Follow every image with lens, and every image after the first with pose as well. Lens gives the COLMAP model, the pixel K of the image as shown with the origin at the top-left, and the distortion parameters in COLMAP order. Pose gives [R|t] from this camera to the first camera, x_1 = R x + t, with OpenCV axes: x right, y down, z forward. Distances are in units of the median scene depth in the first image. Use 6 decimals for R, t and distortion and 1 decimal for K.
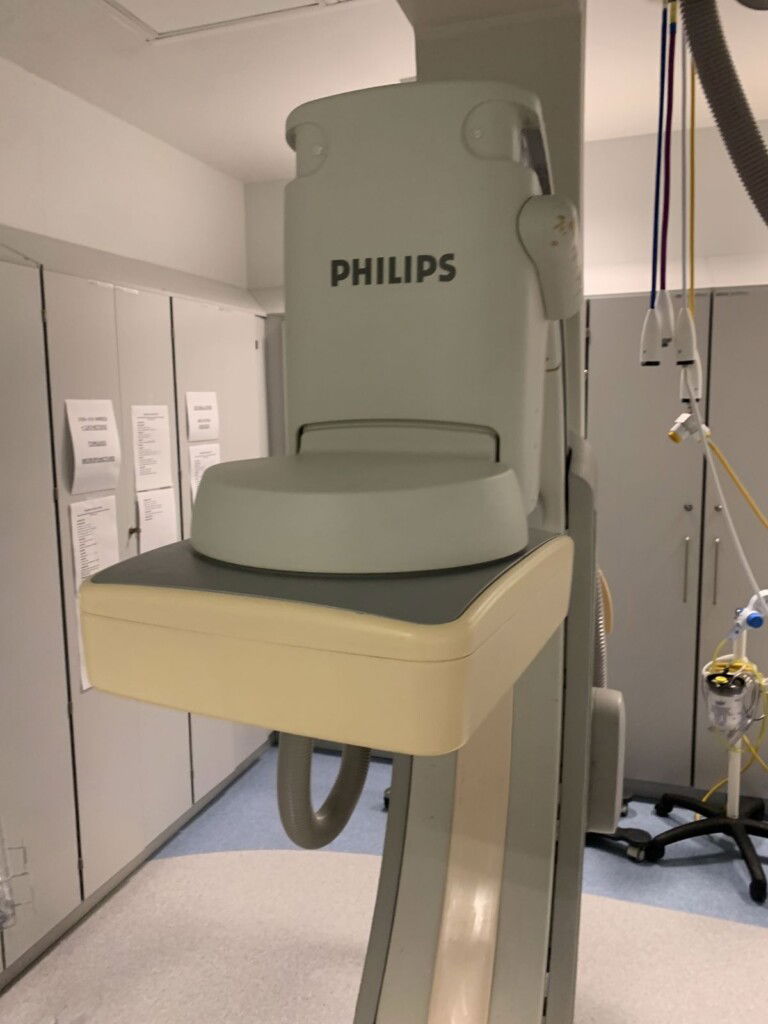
lens RADIAL K [[791.0, 0, 369.7], [0, 791.0, 511.6], [0, 0, 1]] dist [0.014609, -0.000044]
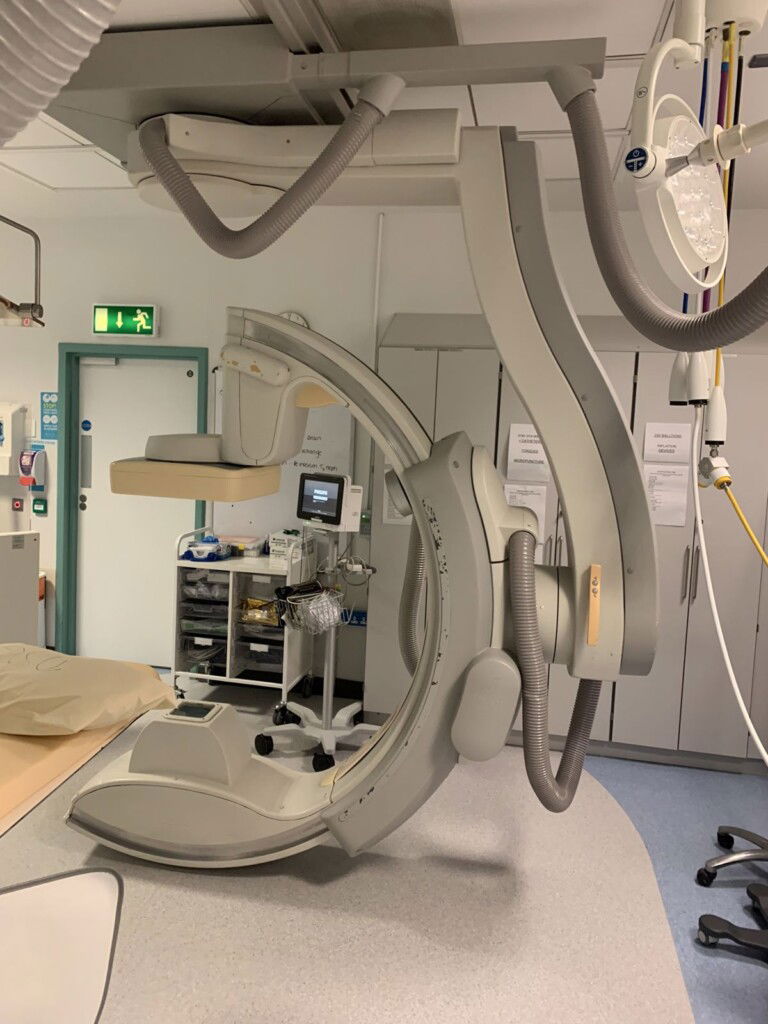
lens RADIAL K [[782.8, 0, 387.6], [0, 782.8, 460.2], [0, 0, 1]] dist [0.015821, -0.004448]
pose [[0.103616, 0.074549, -0.991820, 1.182590], [-0.174832, 0.983026, 0.055624, -0.102022], [0.979131, 0.167638, 0.114890, 0.507710]]
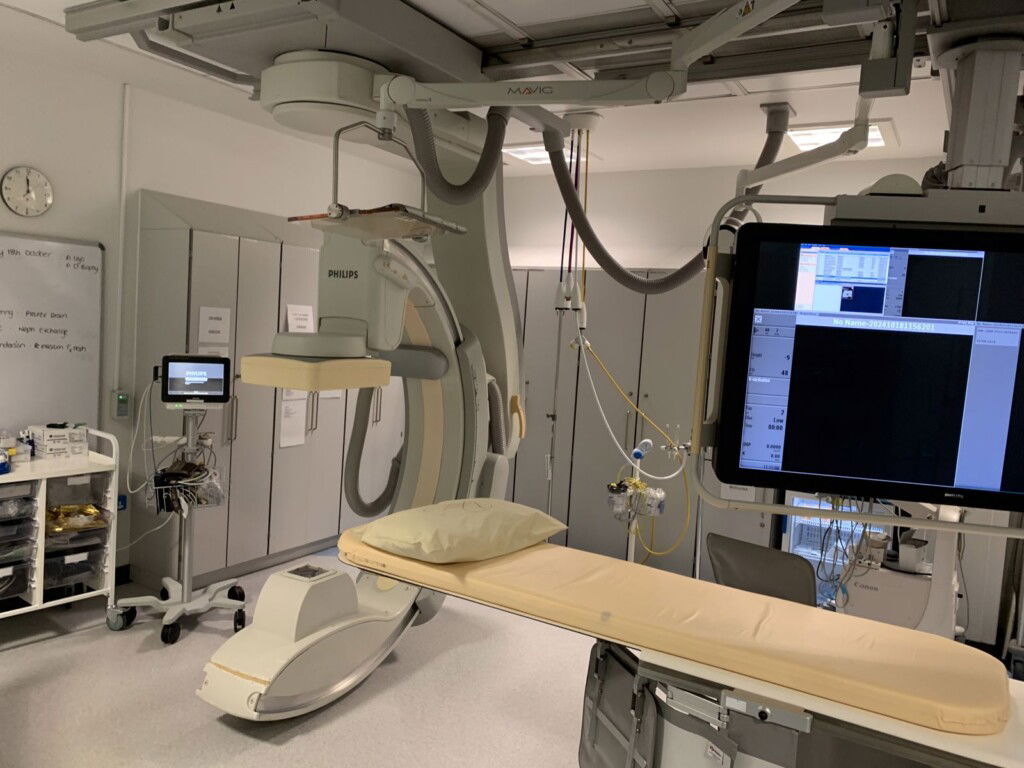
lens RADIAL K [[783.4, 0, 497.1], [0, 783.4, 374.1], [0, 0, 1]] dist [0.021197, -0.012310]
pose [[0.976241, 0.089600, -0.197295, 0.544733], [-0.103129, 0.992894, -0.059379, 0.099844], [0.190573, 0.078315, 0.978544, -0.844191]]
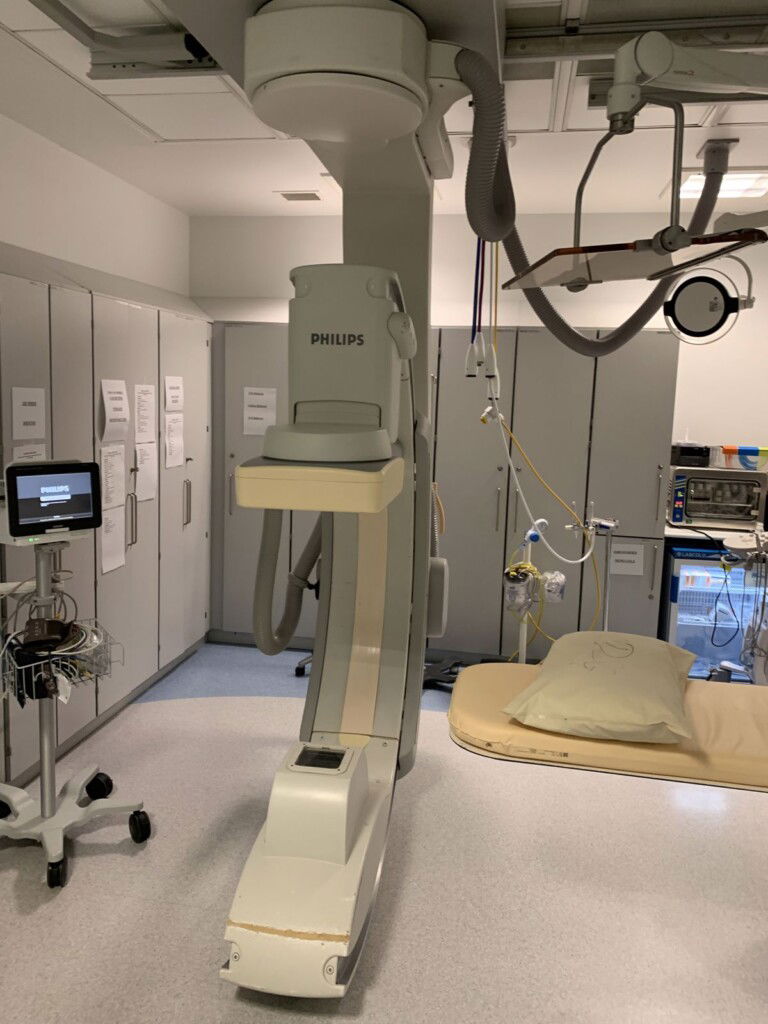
lens RADIAL K [[781.2, 0, 380.9], [0, 781.2, 486.2], [0, 0, 1]] dist [0.029332, -0.025762]
pose [[0.986314, 0.026924, 0.162664, -0.085666], [-0.025007, 0.999592, -0.013826, 0.067158], [-0.162970, 0.009569, 0.986585, -0.538186]]
